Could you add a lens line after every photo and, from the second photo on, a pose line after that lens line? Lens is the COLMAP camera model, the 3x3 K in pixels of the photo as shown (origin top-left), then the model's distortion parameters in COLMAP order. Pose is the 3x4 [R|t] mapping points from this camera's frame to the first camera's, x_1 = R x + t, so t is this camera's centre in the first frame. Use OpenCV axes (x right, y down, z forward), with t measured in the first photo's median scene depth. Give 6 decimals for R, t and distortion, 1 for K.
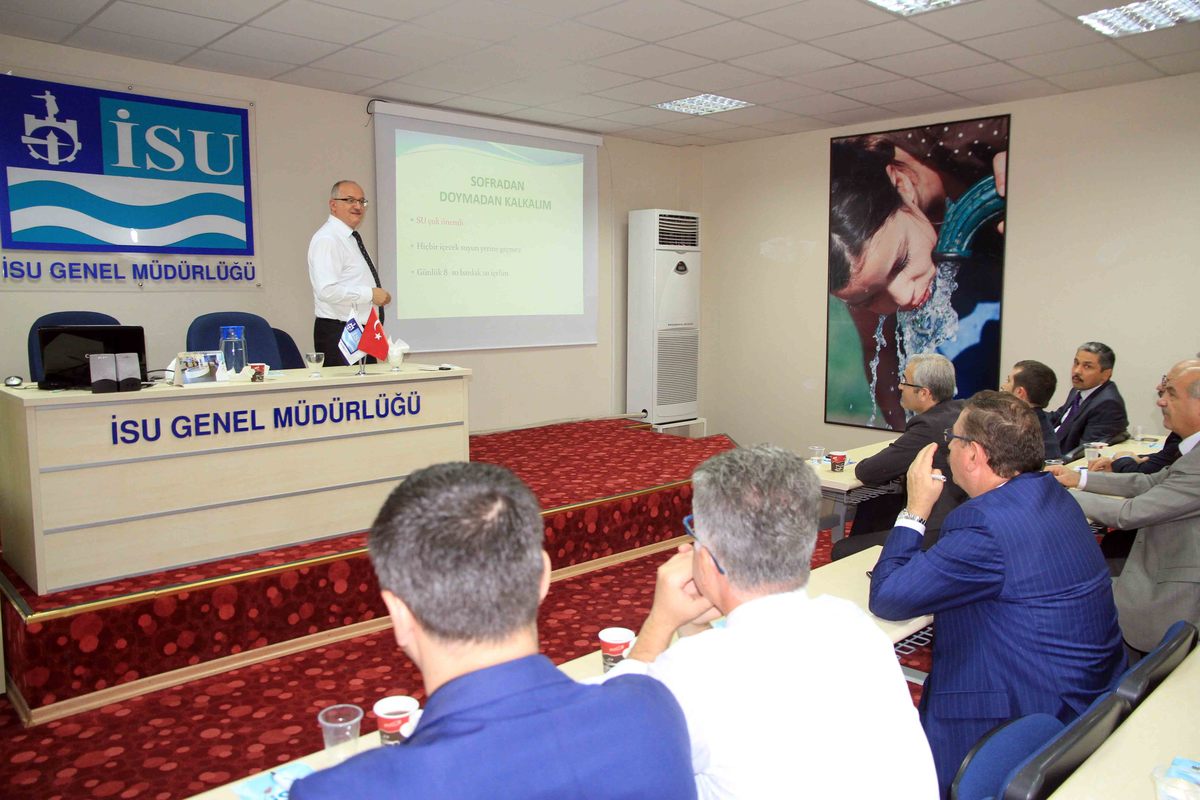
lens RADIAL K [[931.6, 0, 623.4], [0, 931.6, 405.6], [0, 0, 1]] dist [-0.087422, 0.076792]
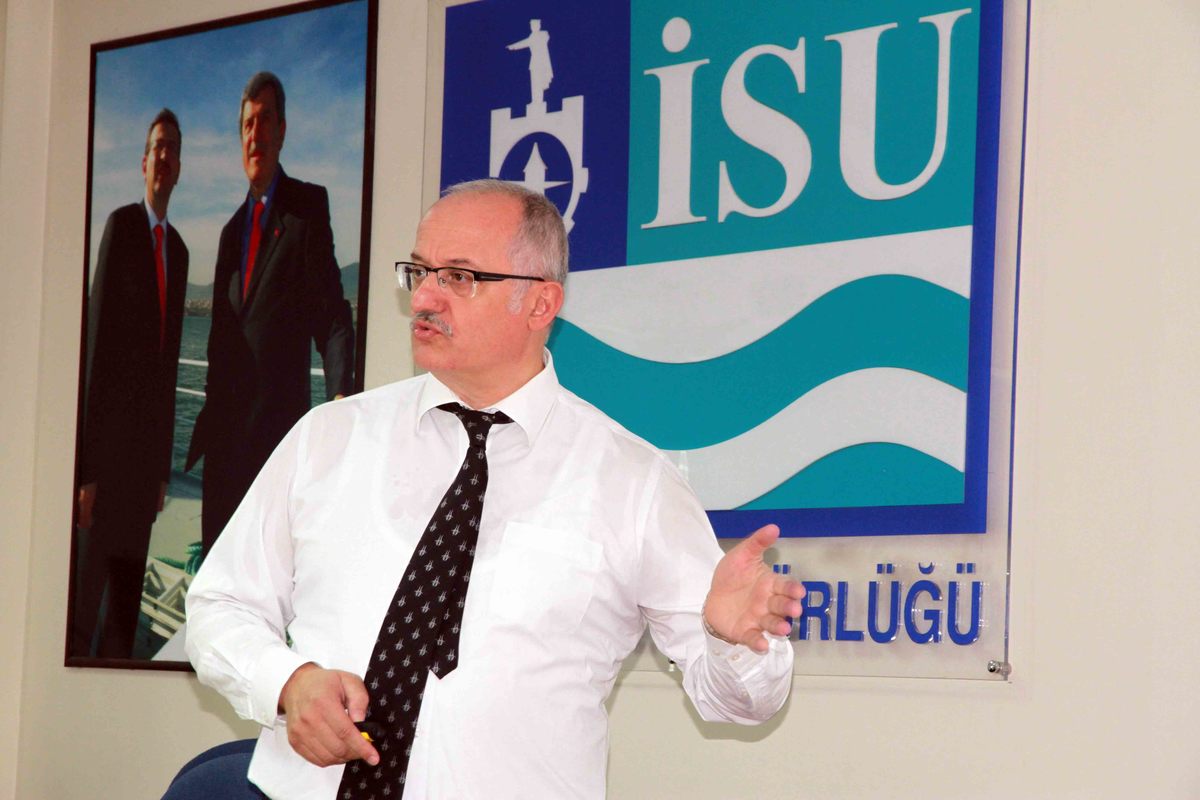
lens RADIAL K [[3918.5, 0, 600.0], [0, 3918.5, 400.7], [0, 0, 1]] dist [0.153621, 0.000000]
pose [[-0.200968, -0.058117, -0.977872, 0.632928], [-0.126189, 0.991457, -0.032990, -0.180154], [0.971436, 0.116767, -0.206585, 1.305481]]
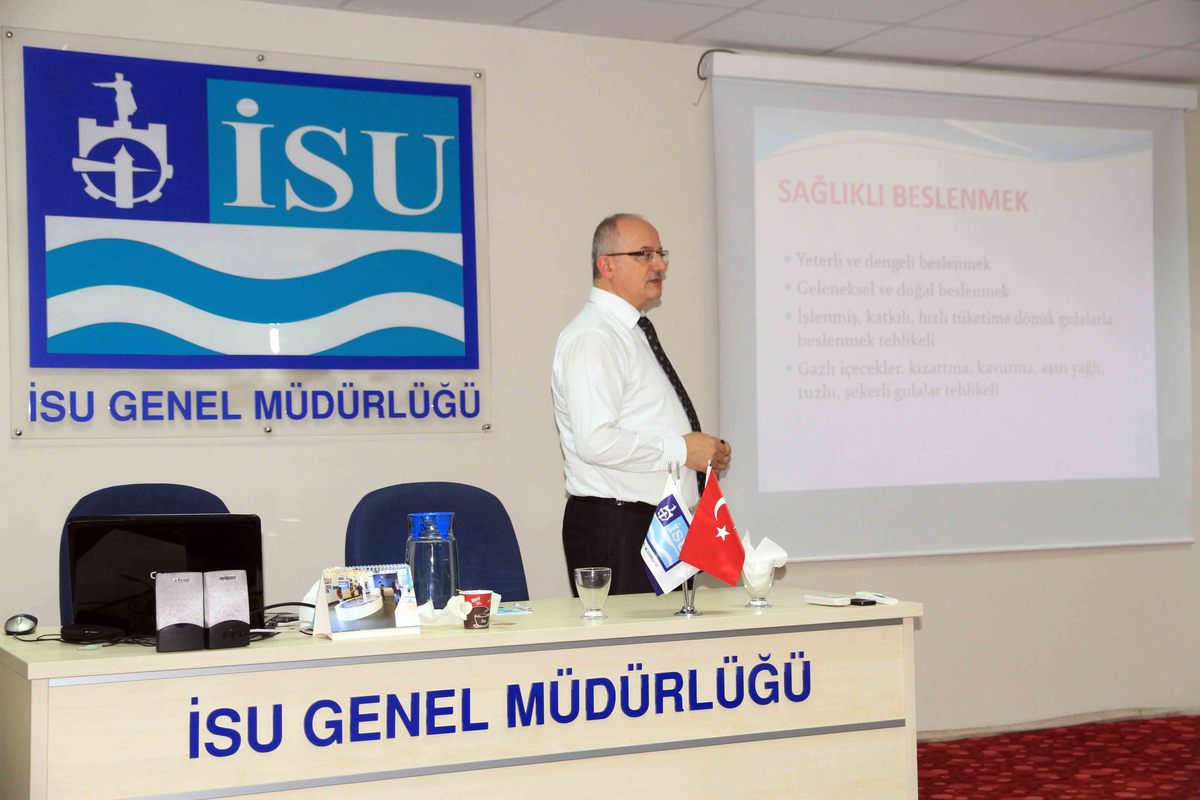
lens RADIAL K [[1895.5, 0, 593.2], [0, 1895.5, 411.3], [0, 0, 1]] dist [0.138778, 0.000000]
pose [[0.948877, -0.023987, -0.314734, -0.017092], [-0.017695, 0.991498, -0.128913, -0.007961], [0.315150, 0.127892, 0.940385, 0.049474]]
